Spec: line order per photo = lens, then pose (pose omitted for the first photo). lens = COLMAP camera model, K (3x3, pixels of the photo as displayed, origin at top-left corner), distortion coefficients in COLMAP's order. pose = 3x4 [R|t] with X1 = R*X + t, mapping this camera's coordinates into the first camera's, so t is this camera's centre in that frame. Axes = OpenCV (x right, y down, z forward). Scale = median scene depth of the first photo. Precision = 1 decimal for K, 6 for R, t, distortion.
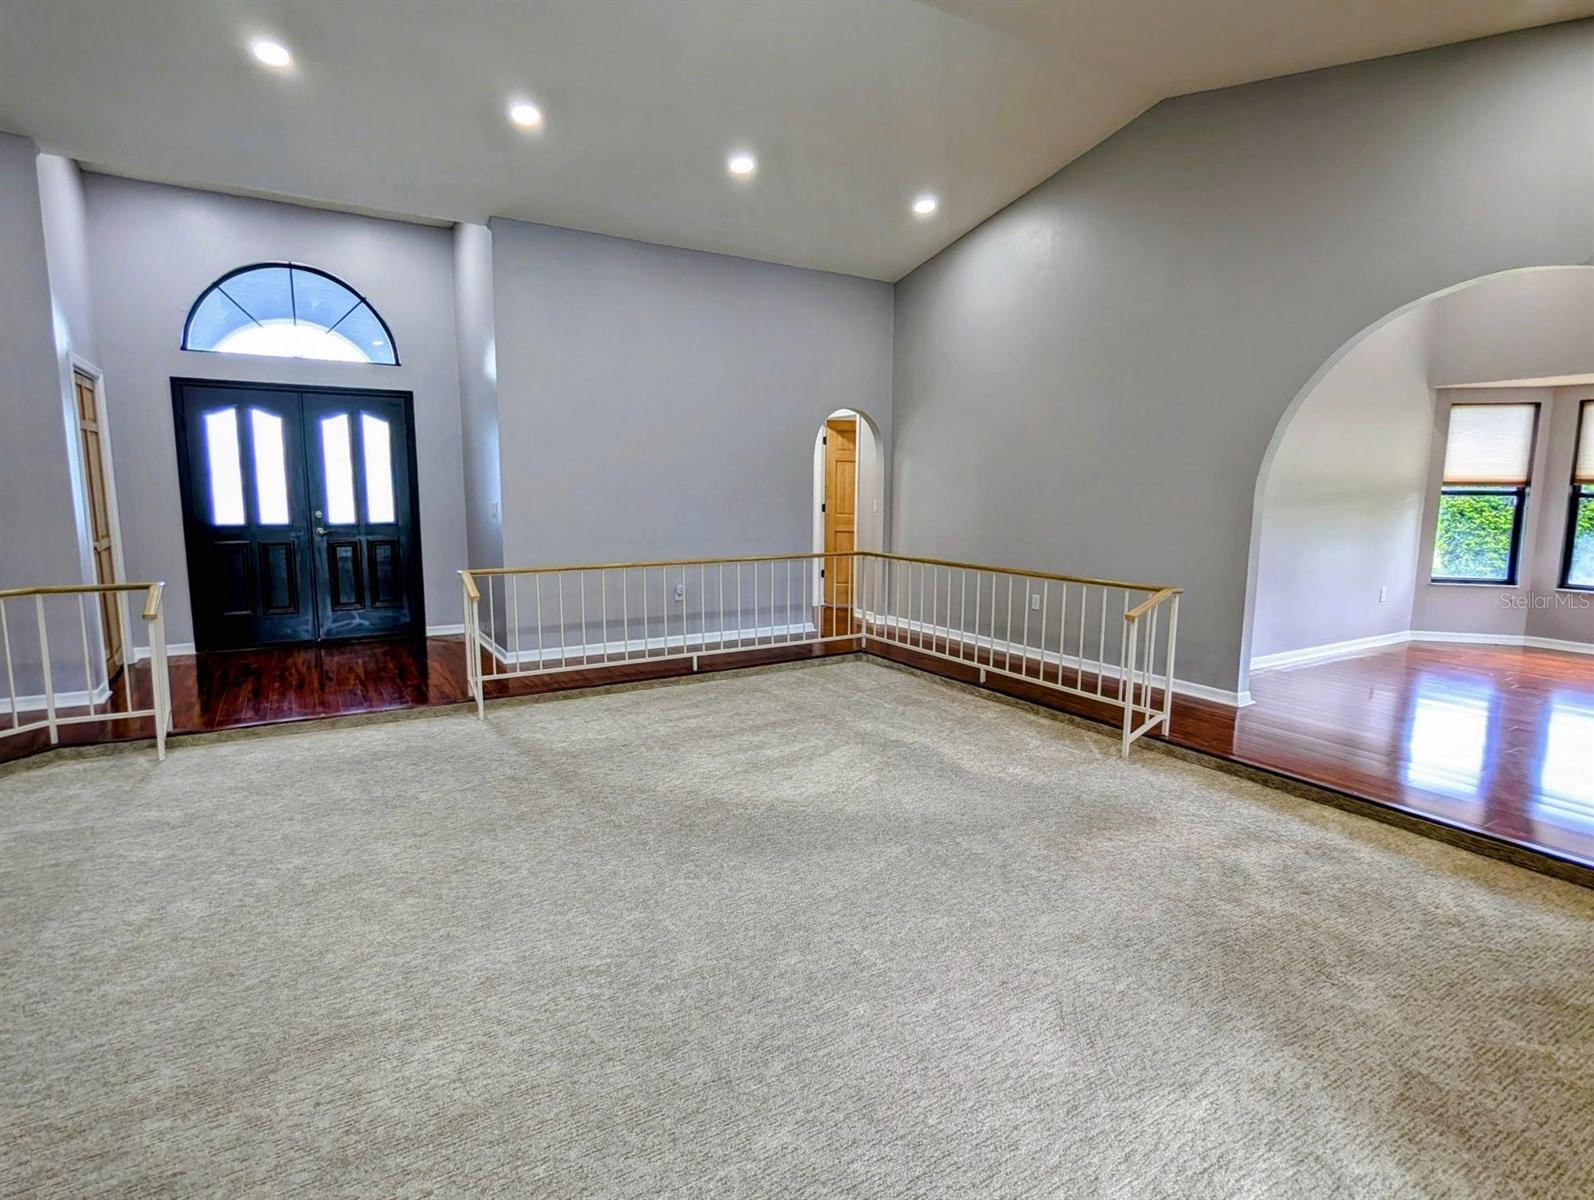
lens RADIAL K [[835.7, 0, 797.2], [0, 835.7, 599.3], [0, 0, 1]] dist [-0.000725, 0.002016]
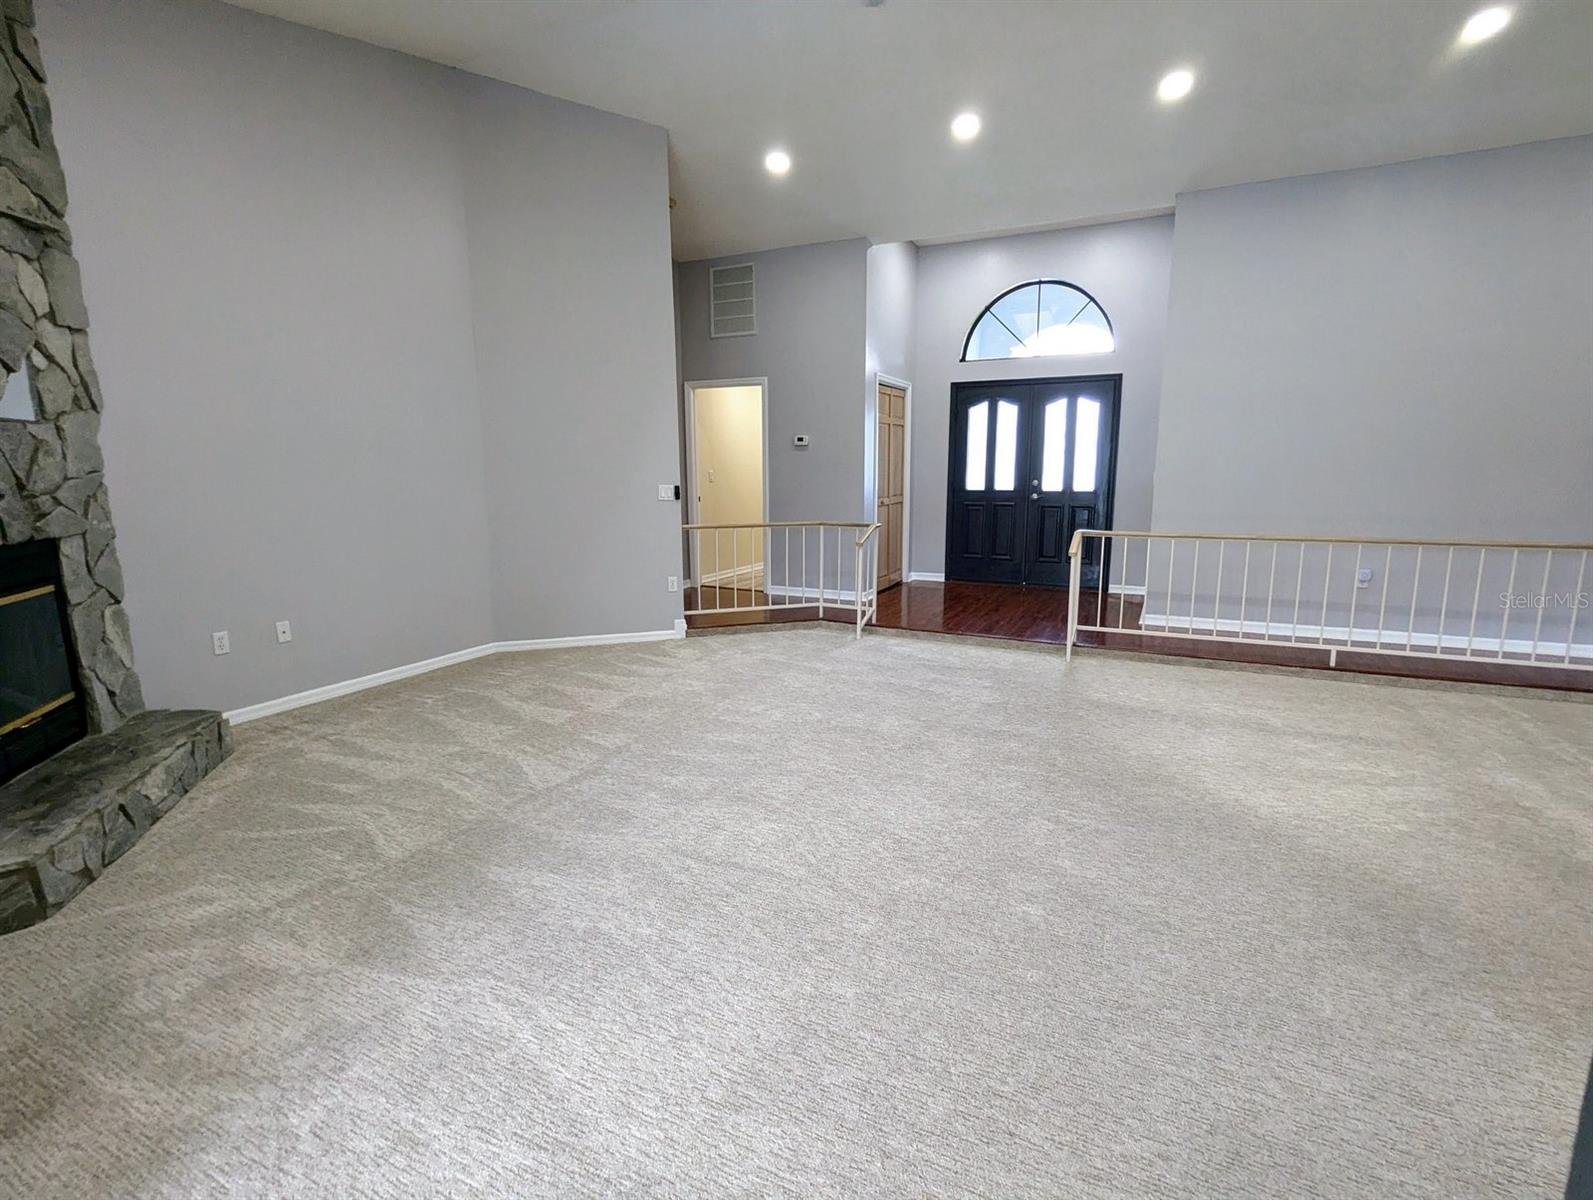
lens RADIAL K [[767.5, 0, 802.7], [0, 767.5, 603.3], [0, 0, 1]] dist [0.000384, 0.000040]
pose [[0.530668, 0.139008, -0.836103, 0.226391], [-0.107914, 0.989512, 0.096021, 0.003077], [0.840682, 0.039272, 0.540104, 0.102005]]
